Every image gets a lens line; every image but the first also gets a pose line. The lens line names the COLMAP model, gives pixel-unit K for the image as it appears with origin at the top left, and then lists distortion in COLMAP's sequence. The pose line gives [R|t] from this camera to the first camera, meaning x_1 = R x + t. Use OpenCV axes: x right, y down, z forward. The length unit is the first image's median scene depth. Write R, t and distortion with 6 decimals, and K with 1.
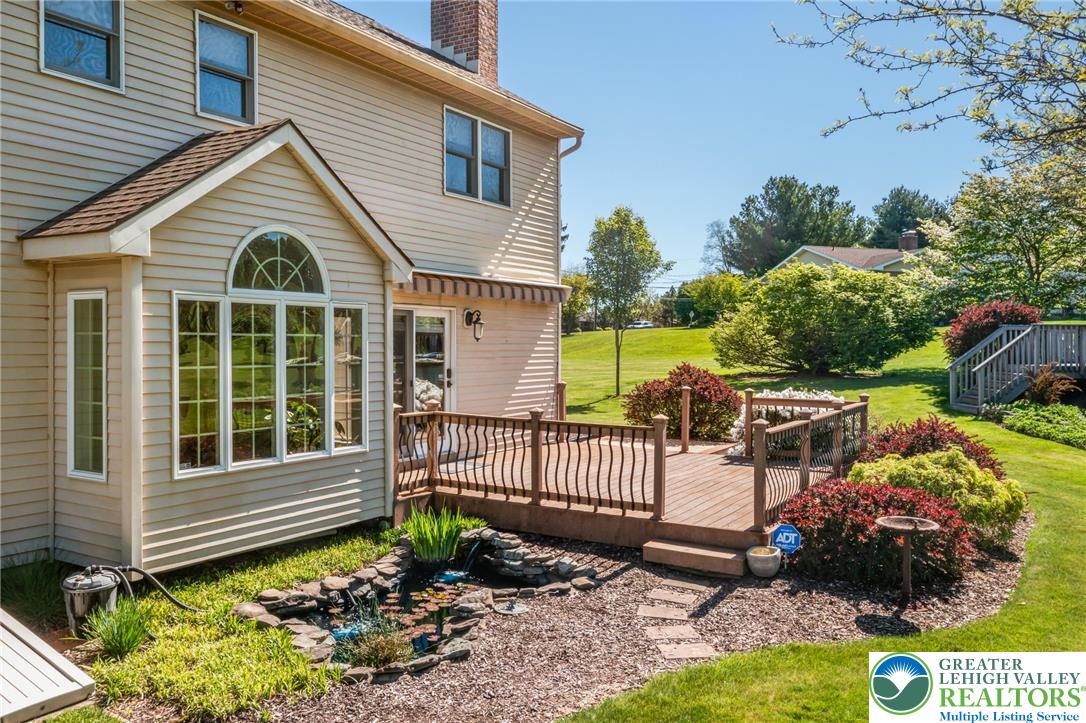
lens RADIAL K [[865.9, 0, 543.0], [0, 865.9, 361.5], [0, 0, 1]] dist [0.000476, 0.007183]
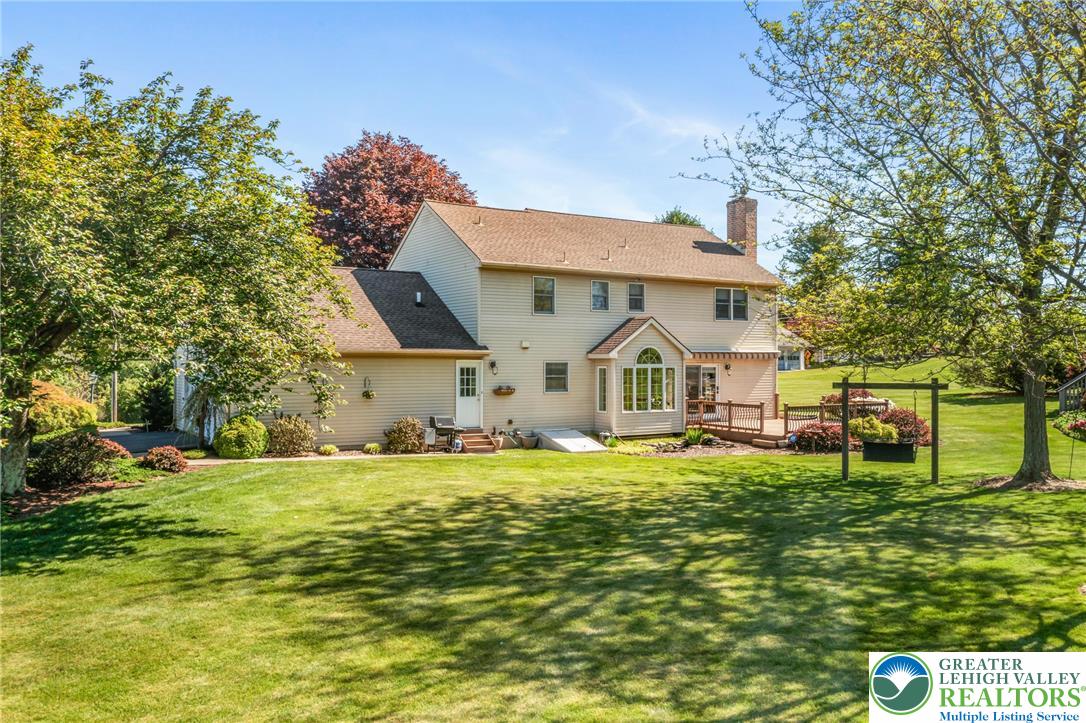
lens RADIAL K [[865.9, 0, 543.0], [0, 865.9, 361.5], [0, 0, 1]] dist [0.000476, 0.007183]
pose [[0.886826, -0.004104, -0.462085, 1.002528], [-0.006622, 0.999745, -0.021587, -0.012405], [0.462056, 0.022204, 0.886573, -2.482437]]
